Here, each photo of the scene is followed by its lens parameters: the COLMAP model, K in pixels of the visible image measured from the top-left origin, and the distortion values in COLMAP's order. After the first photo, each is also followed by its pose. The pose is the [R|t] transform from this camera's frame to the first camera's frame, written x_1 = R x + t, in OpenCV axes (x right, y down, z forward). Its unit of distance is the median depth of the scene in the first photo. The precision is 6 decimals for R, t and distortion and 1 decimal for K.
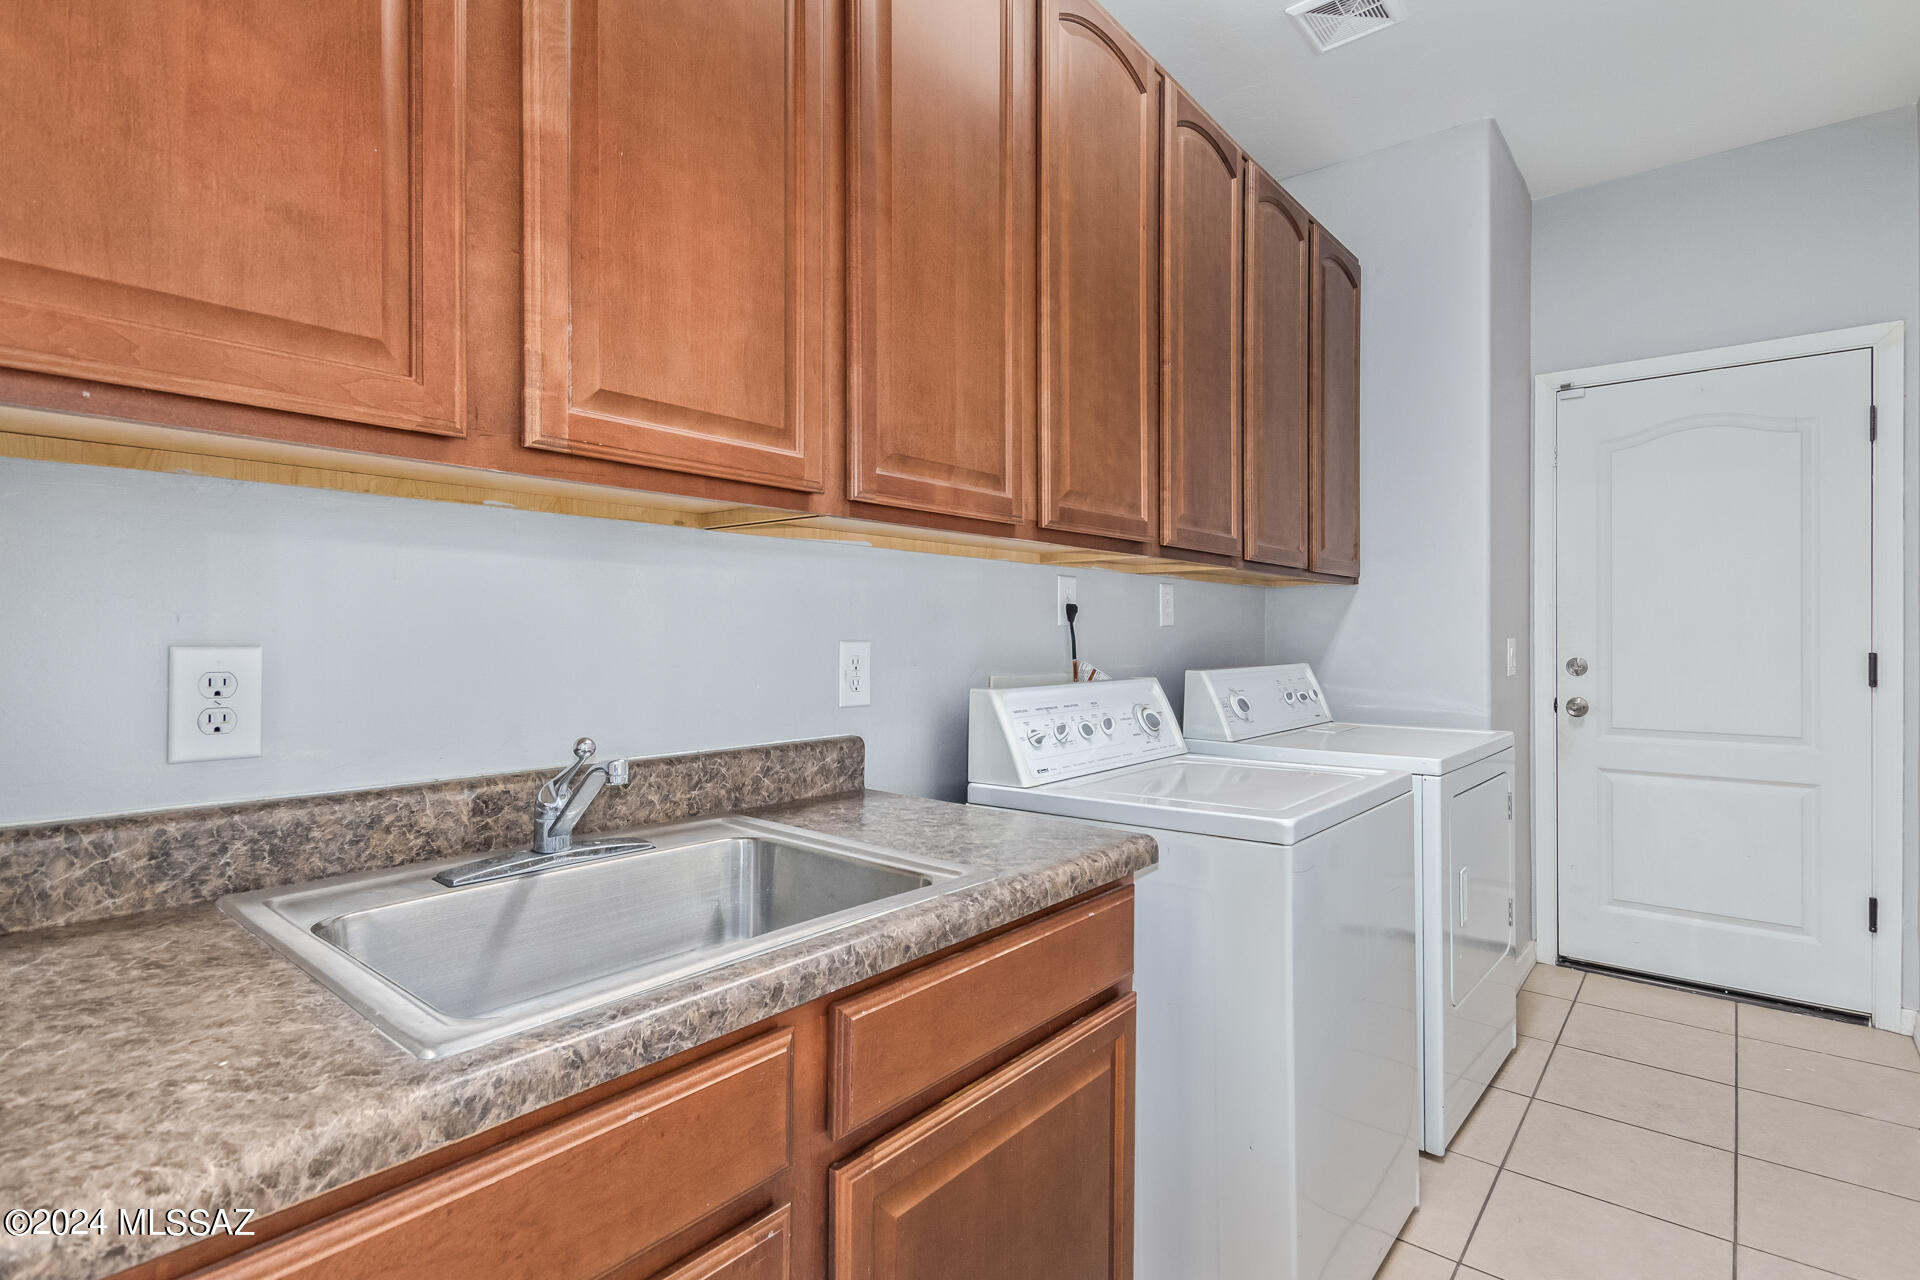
lens RADIAL K [[988.4, 0, 960.0], [0, 988.4, 640.0], [0, 0, 1]] dist [-0.001236, -0.000655]
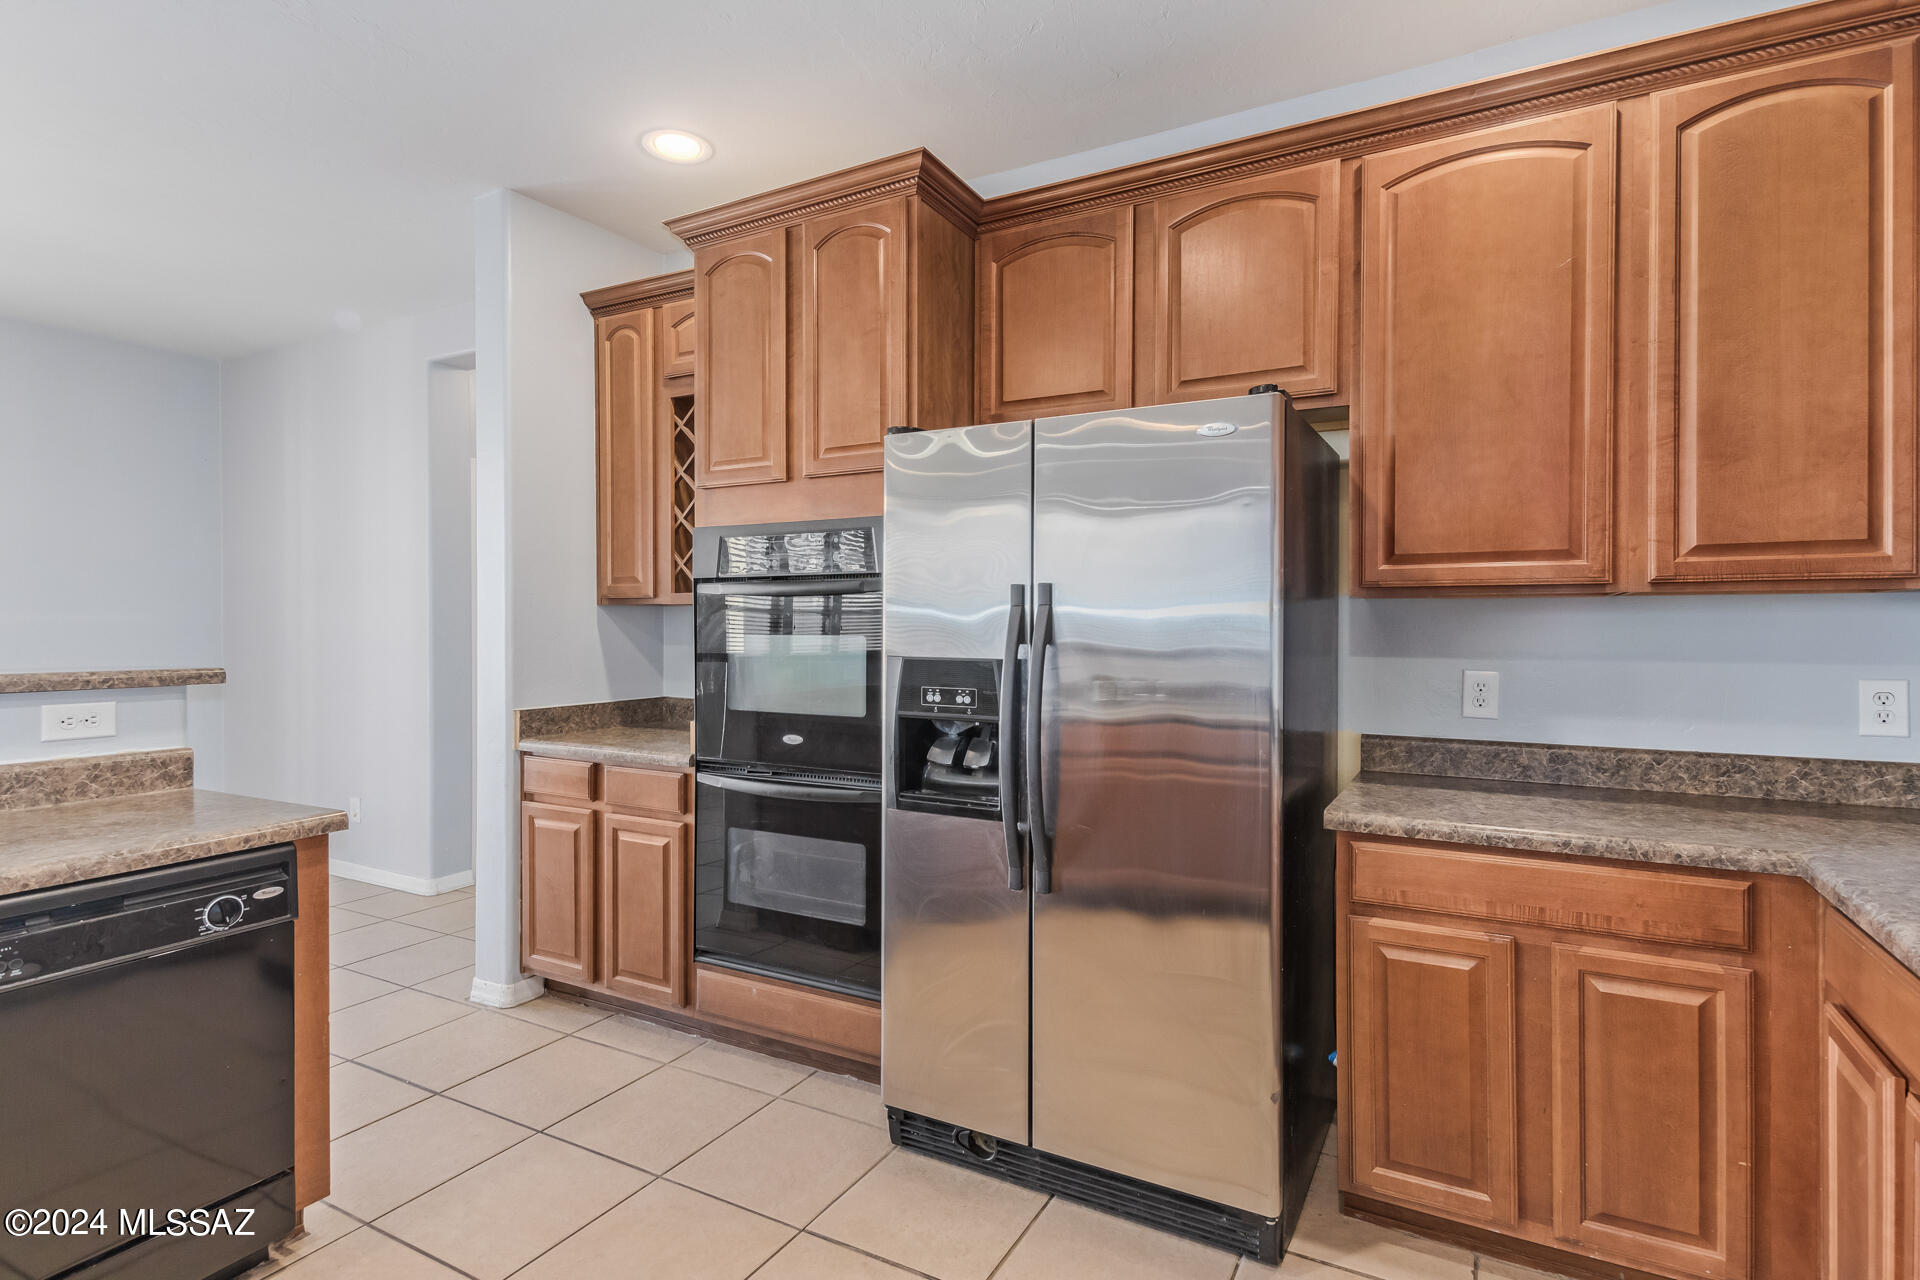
lens RADIAL K [[919.5, 0, 975.1], [0, 919.5, 636.3], [0, 0, 1]] dist [0.000461, -0.001160]
pose [[0.196251, 0.005405, -0.980539, 1.231330], [-0.007456, 0.999964, 0.004020, -0.083945], [0.980525, 0.006522, 0.196285, -0.558301]]
